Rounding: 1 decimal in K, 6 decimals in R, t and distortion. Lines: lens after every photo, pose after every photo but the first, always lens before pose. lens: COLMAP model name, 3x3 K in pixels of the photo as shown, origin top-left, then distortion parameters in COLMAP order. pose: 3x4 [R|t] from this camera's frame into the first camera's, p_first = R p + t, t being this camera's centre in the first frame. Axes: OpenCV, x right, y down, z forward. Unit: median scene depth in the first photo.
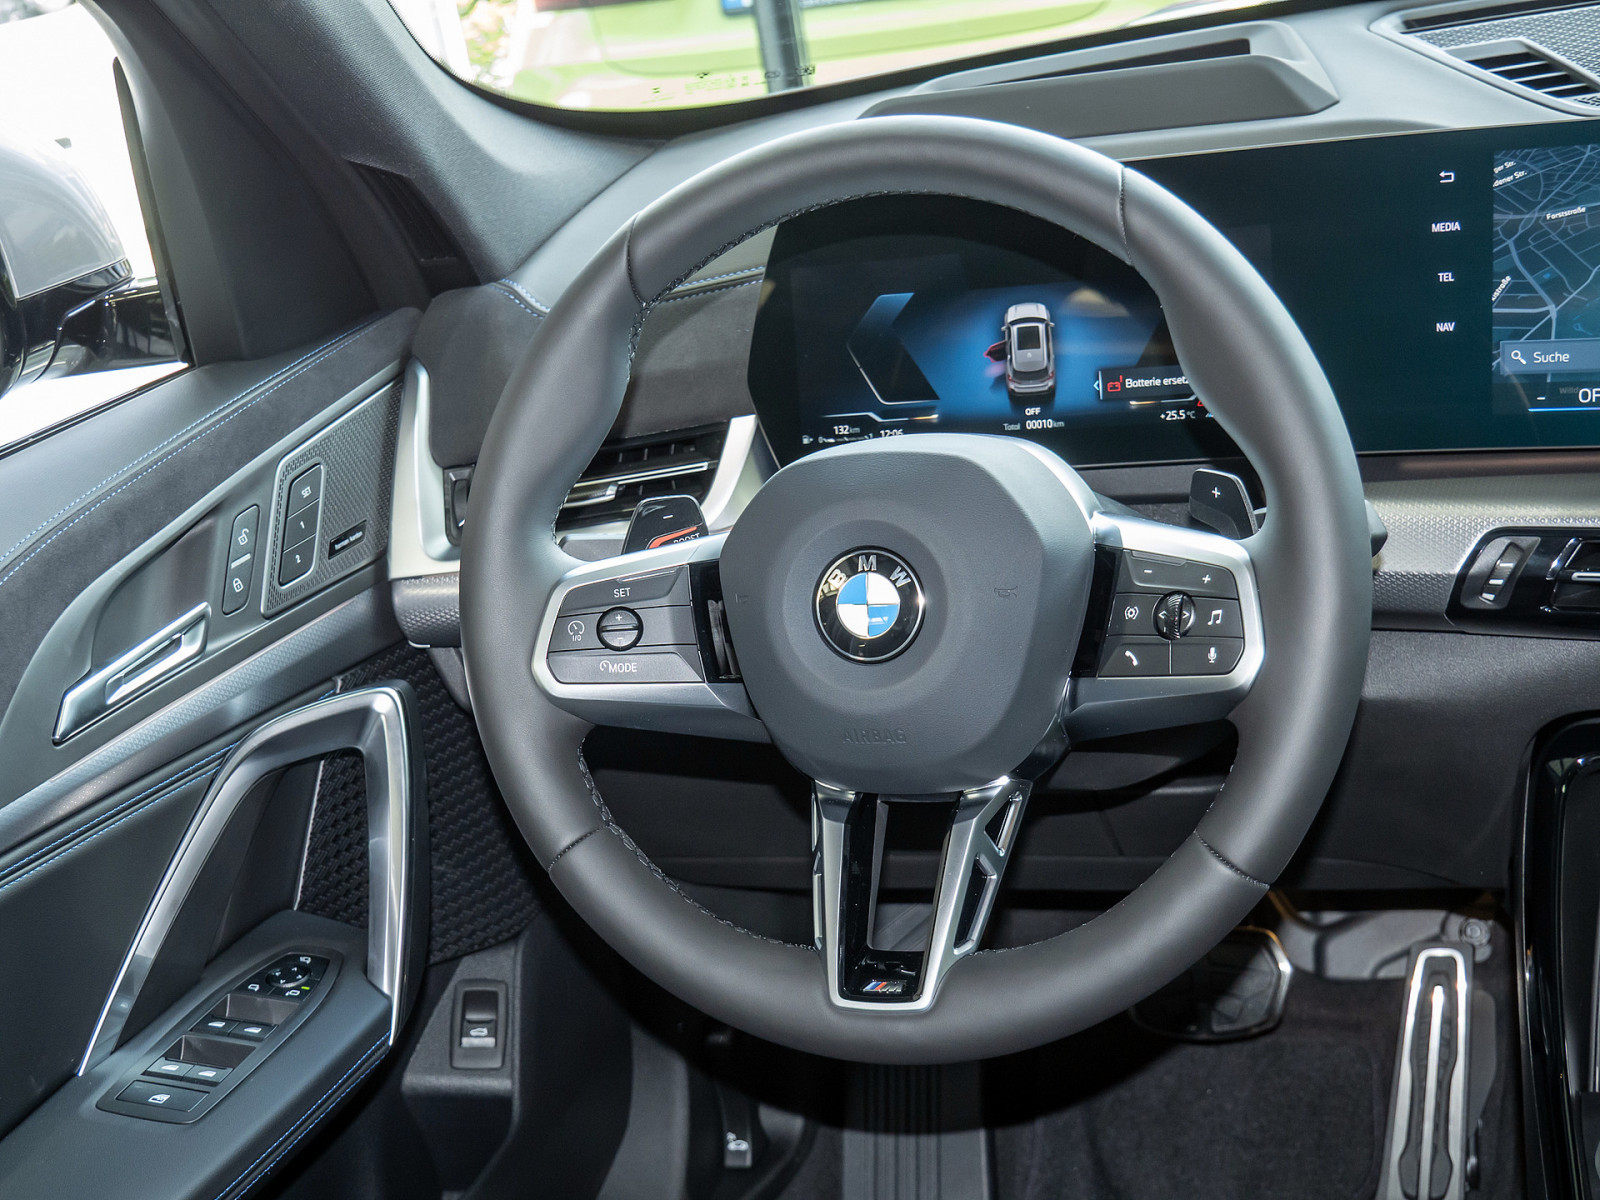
lens RADIAL K [[2224.3, 0, 800.0], [0, 2224.3, 600.0], [0, 0, 1]] dist [0.013357, 0.005550]
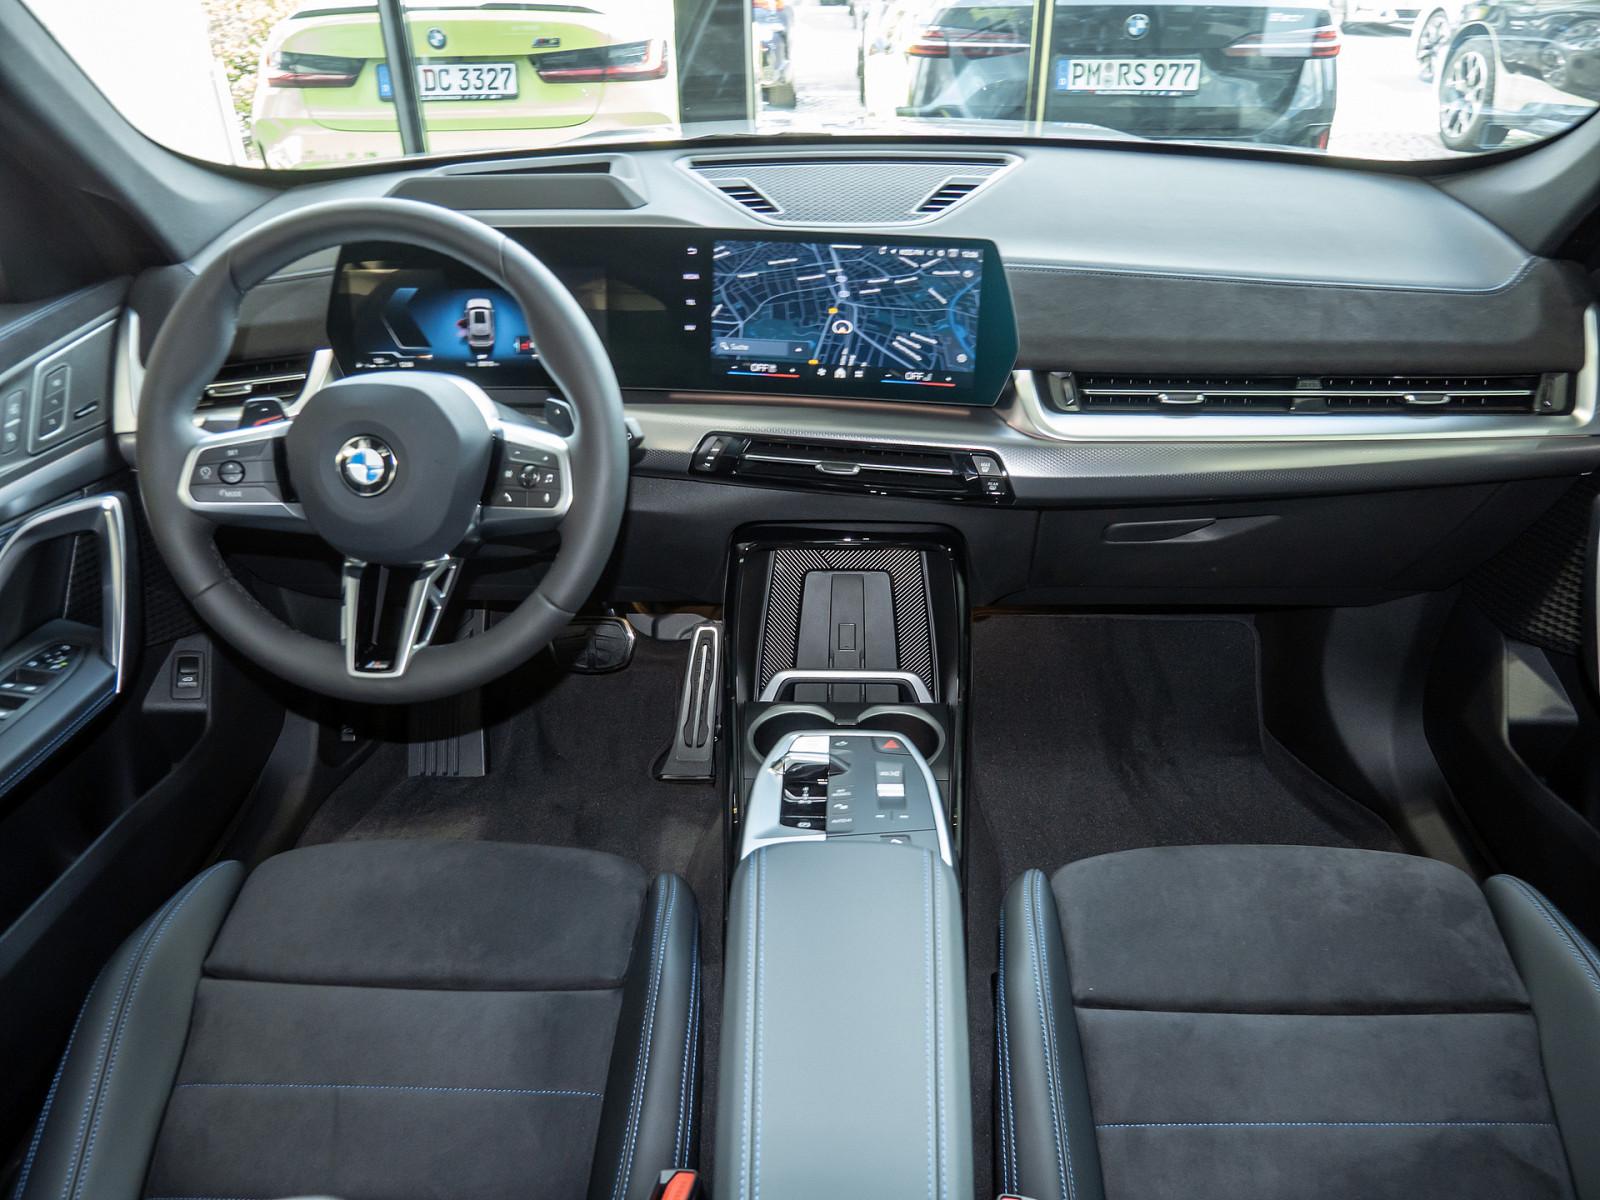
lens RADIAL K [[1140.2, 0, 800.0], [0, 1140.2, 600.0], [0, 0, 1]] dist [-0.083401, 0.042926]
pose [[0.953928, -0.002075, 0.300028, 0.080572], [-0.042677, 0.988870, 0.142527, -0.031234], [-0.296984, -0.148765, 0.943223, -0.016506]]
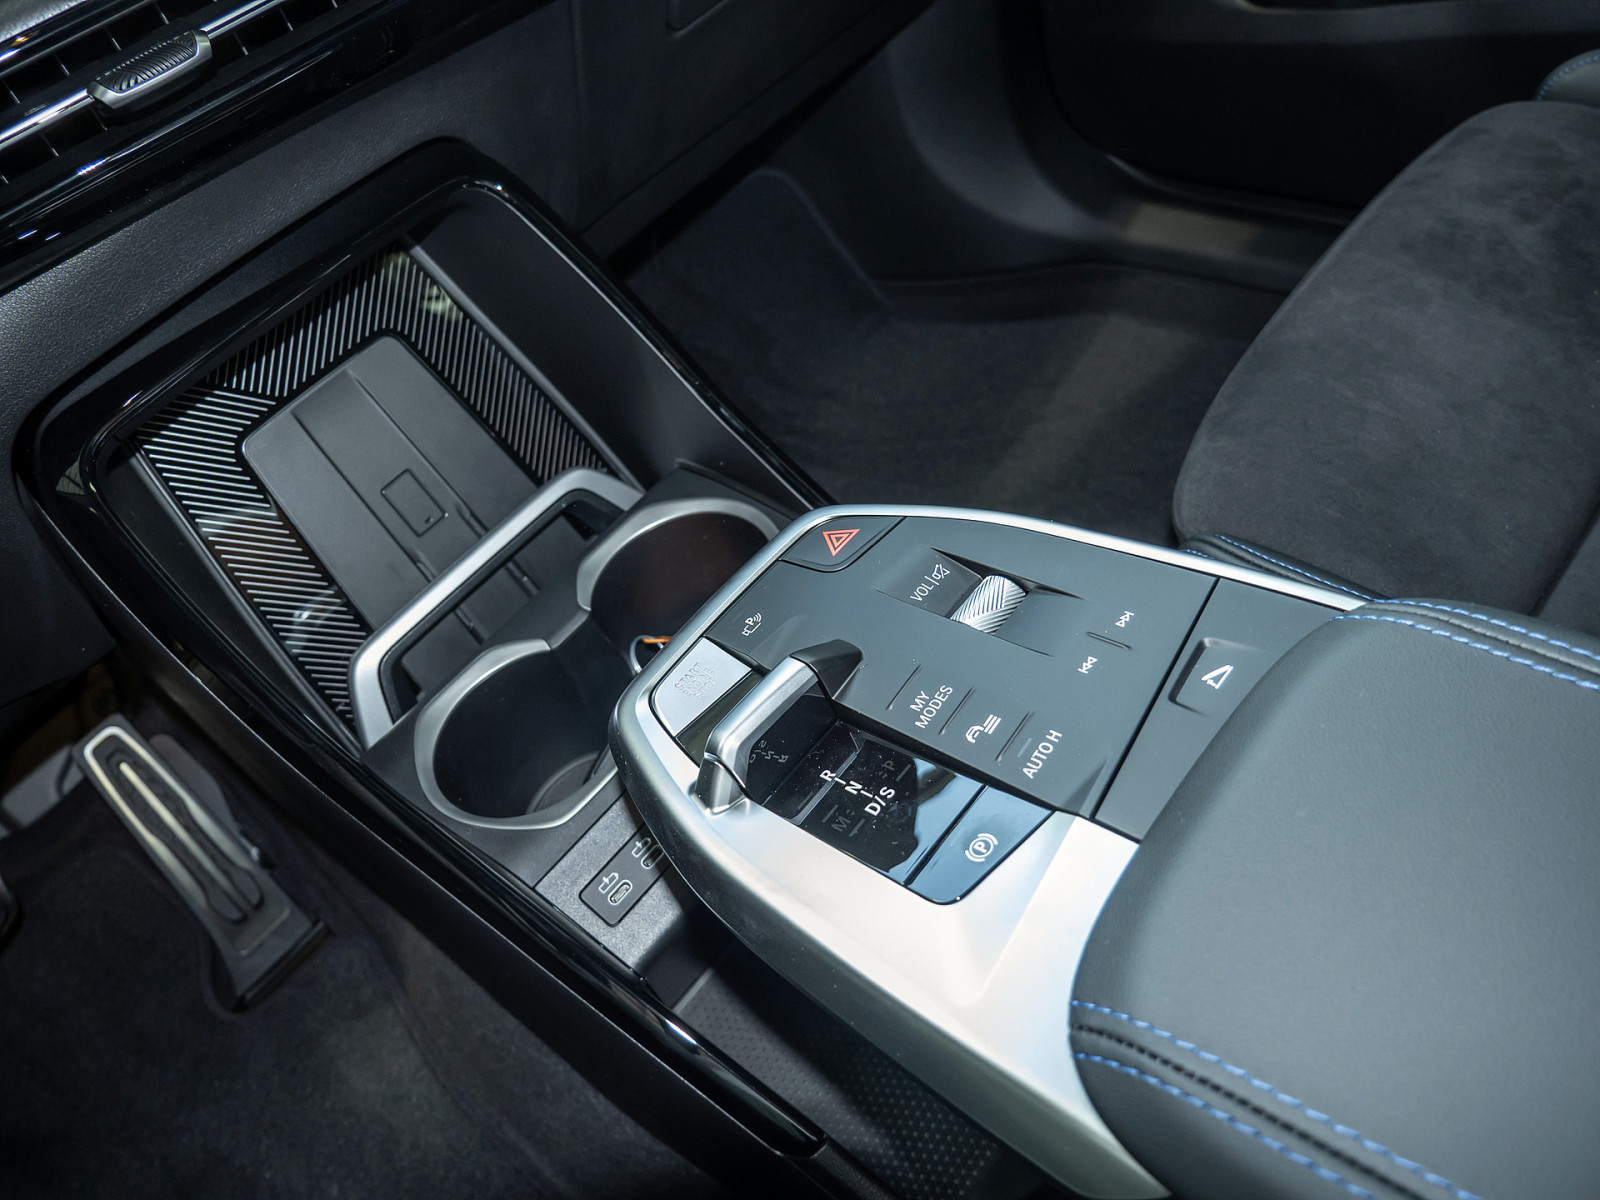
lens RADIAL K [[1140.2, 0, 800.0], [0, 1140.2, 600.0], [0, 0, 1]] dist [-0.083401, 0.042926]
pose [[0.411657, -0.623797, 0.664392, 0.177905], [0.486477, 0.766883, 0.418605, 0.075981], [-0.770635, 0.150889, 0.619156, 0.623510]]
